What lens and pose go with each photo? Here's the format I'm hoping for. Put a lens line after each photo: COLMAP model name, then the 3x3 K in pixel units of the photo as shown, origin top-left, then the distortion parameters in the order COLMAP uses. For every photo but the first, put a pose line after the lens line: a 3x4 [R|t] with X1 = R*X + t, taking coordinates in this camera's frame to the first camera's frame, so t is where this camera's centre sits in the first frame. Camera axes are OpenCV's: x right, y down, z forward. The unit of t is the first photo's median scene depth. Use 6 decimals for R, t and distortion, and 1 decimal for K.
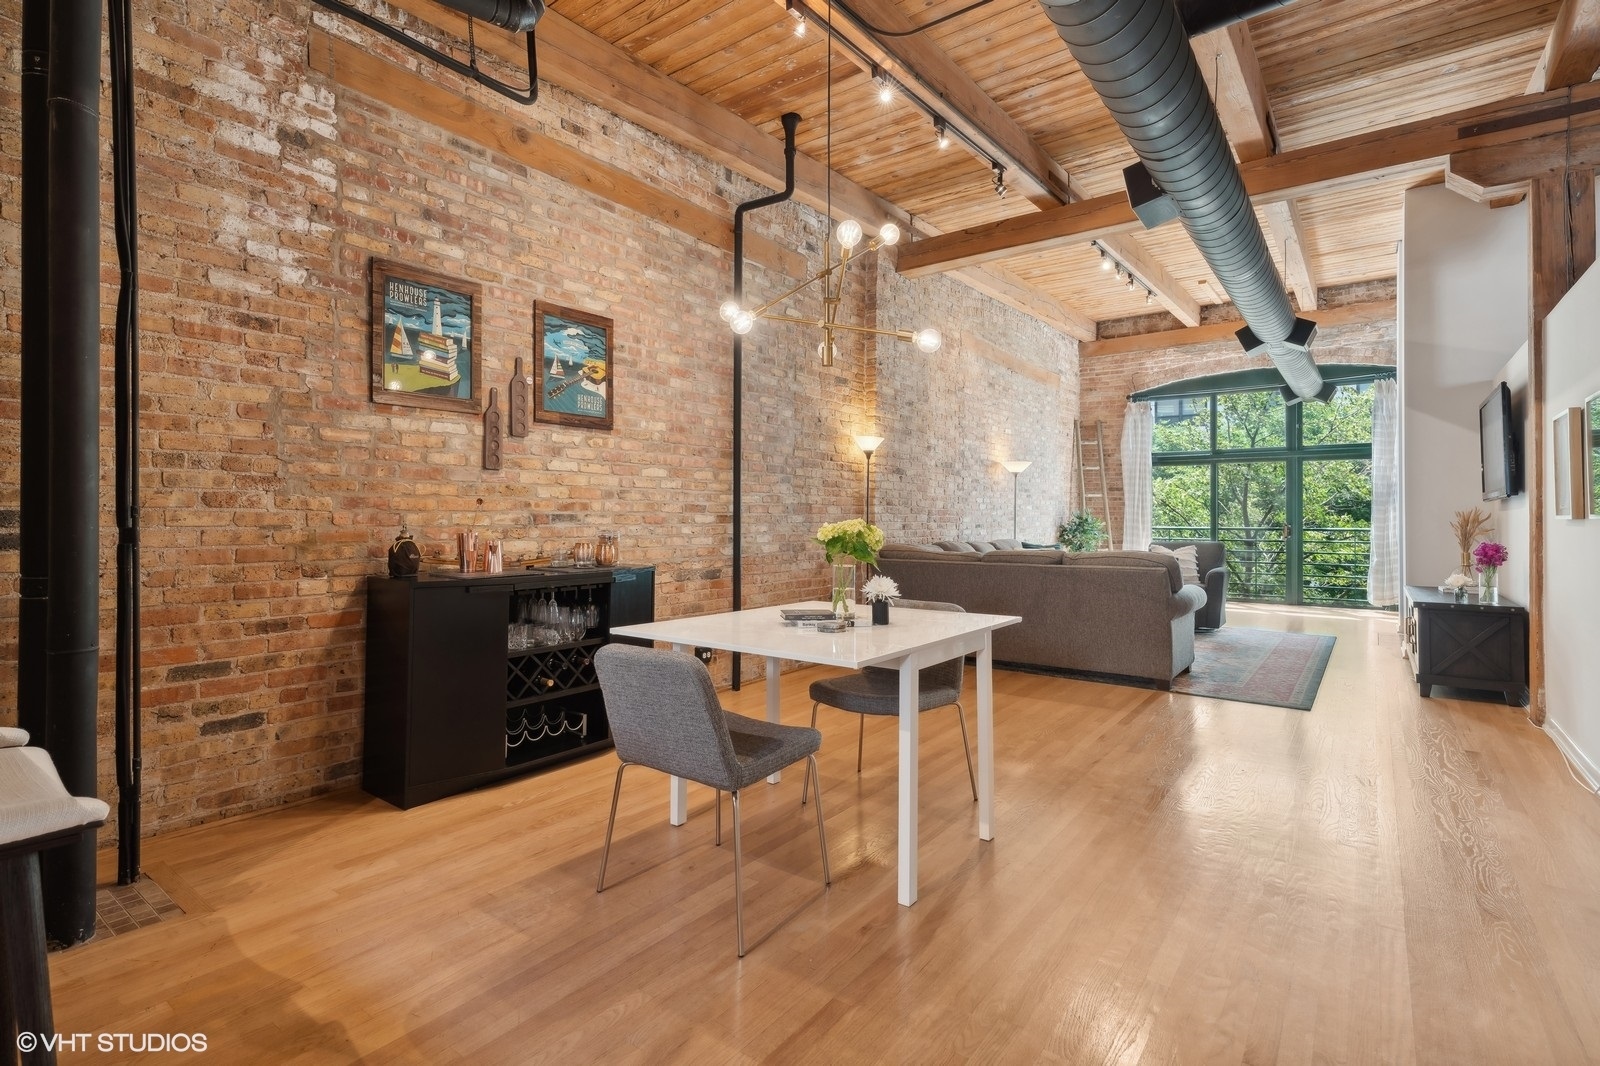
lens RADIAL K [[761.4, 0, 797.6], [0, 761.4, 505.2], [0, 0, 1]] dist [0.011863, 0.001325]
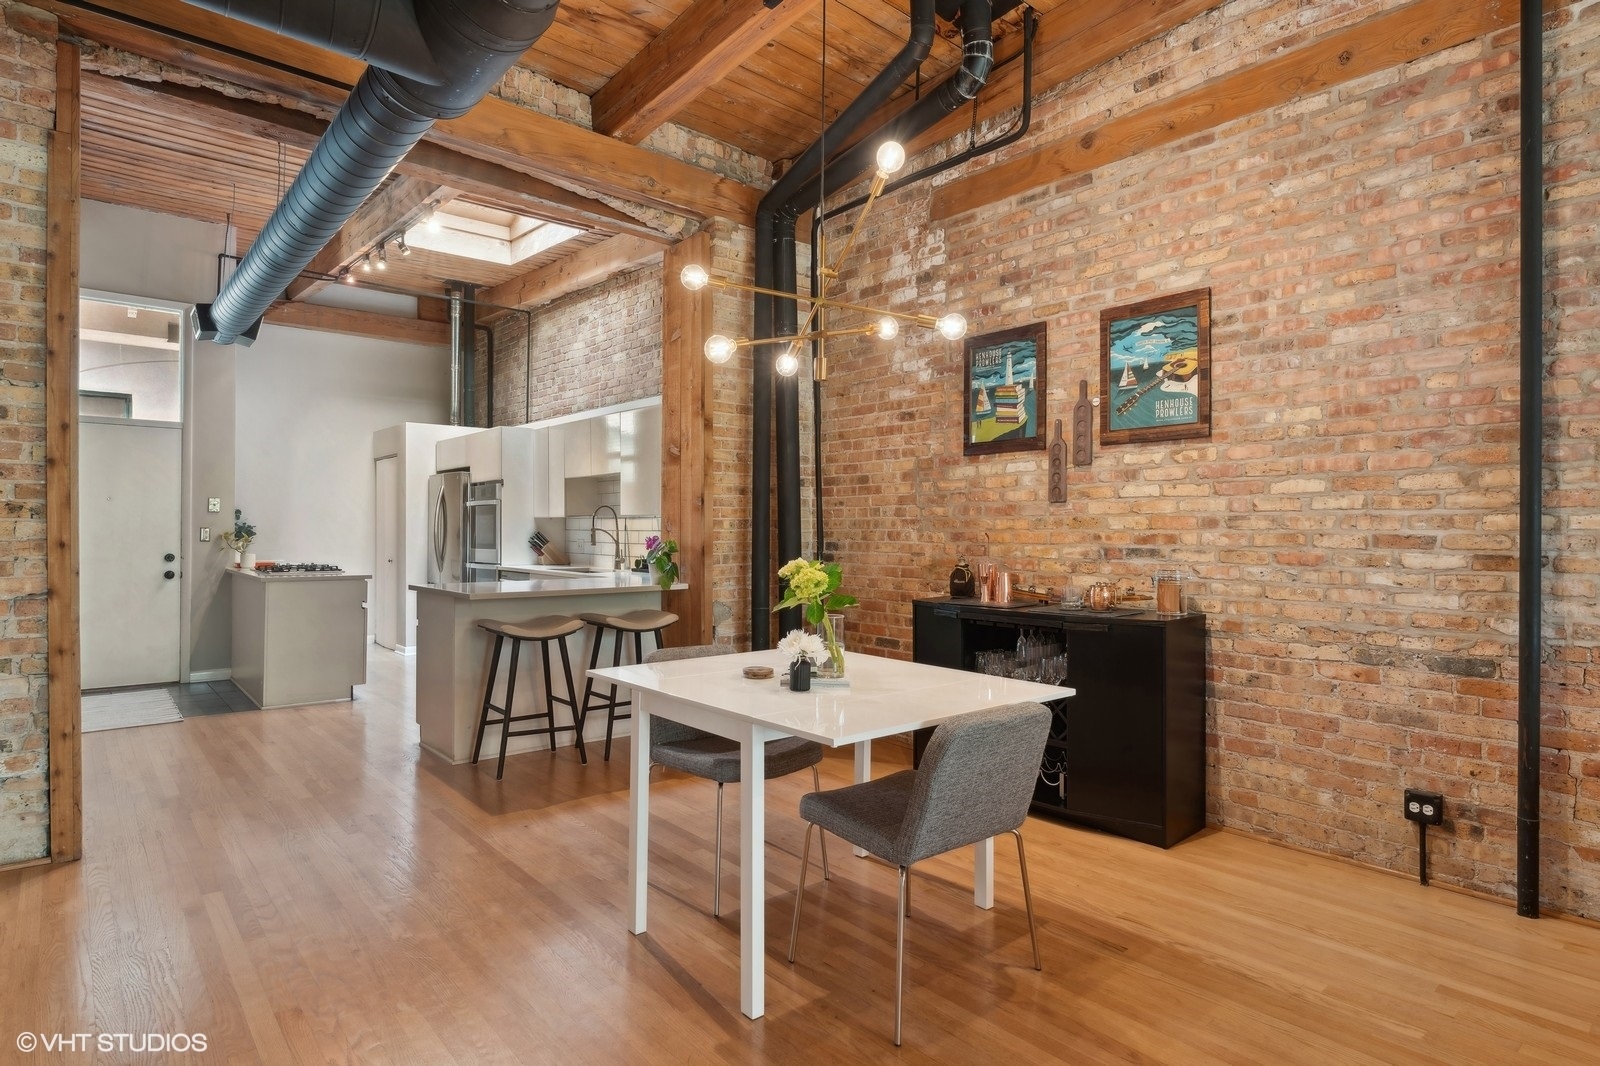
lens RADIAL K [[851.8, 0, 795.9], [0, 851.8, 528.2], [0, 0, 1]] dist [-0.001791, 0.001336]
pose [[-0.214174, -0.008442, -0.976759, 0.665719], [0.009131, 0.999902, -0.010644, -0.003711], [0.976753, -0.011198, -0.214076, 0.797785]]
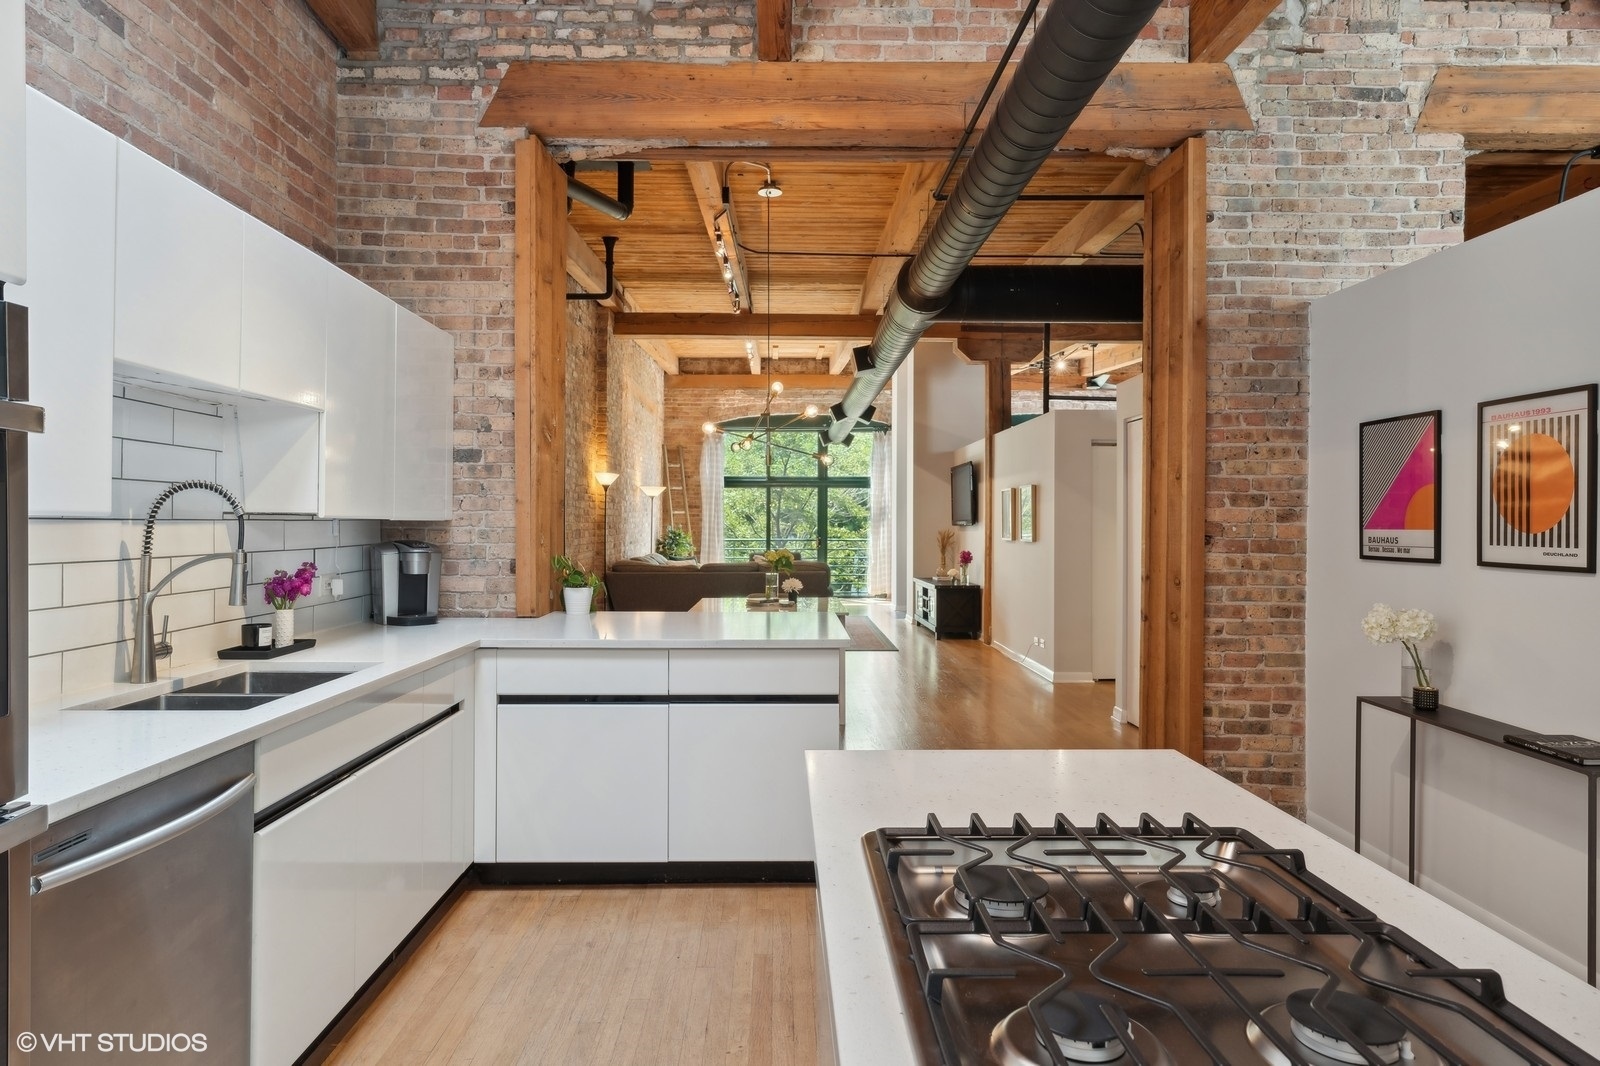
lens RADIAL K [[939.2, 0, 804.1], [0, 939.2, 521.7], [0, 0, 1]] dist [0.003543, 0.003664]
pose [[0.783780, -0.001501, 0.621036, -0.883038], [-0.009809, 0.999842, 0.014796, -0.054861], [-0.620961, -0.017689, 0.783642, -0.565996]]
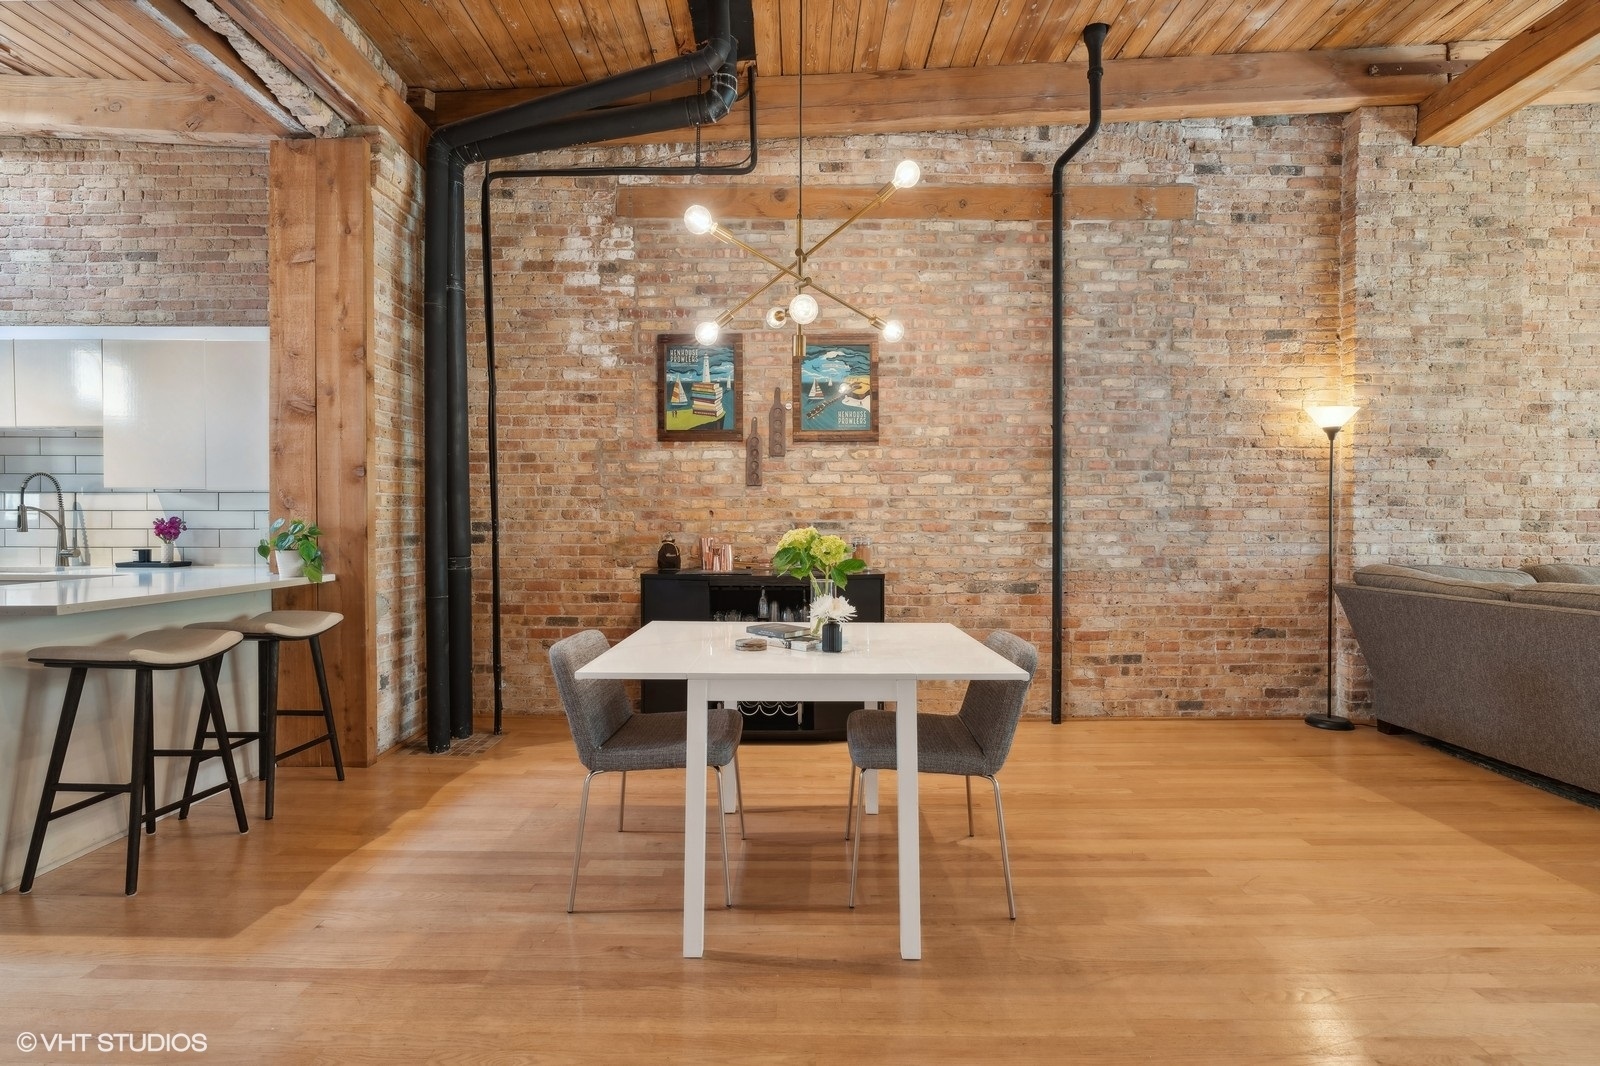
lens RADIAL K [[726.3, 0, 793.0], [0, 726.3, 527.2], [0, 0, 1]] dist [-0.003977, 0.000958]
pose [[0.596476, -0.000203, -0.802631, 0.488250], [0.014752, 0.999834, 0.010709, 0.006497], [0.802495, -0.018228, 0.596380, 0.322902]]
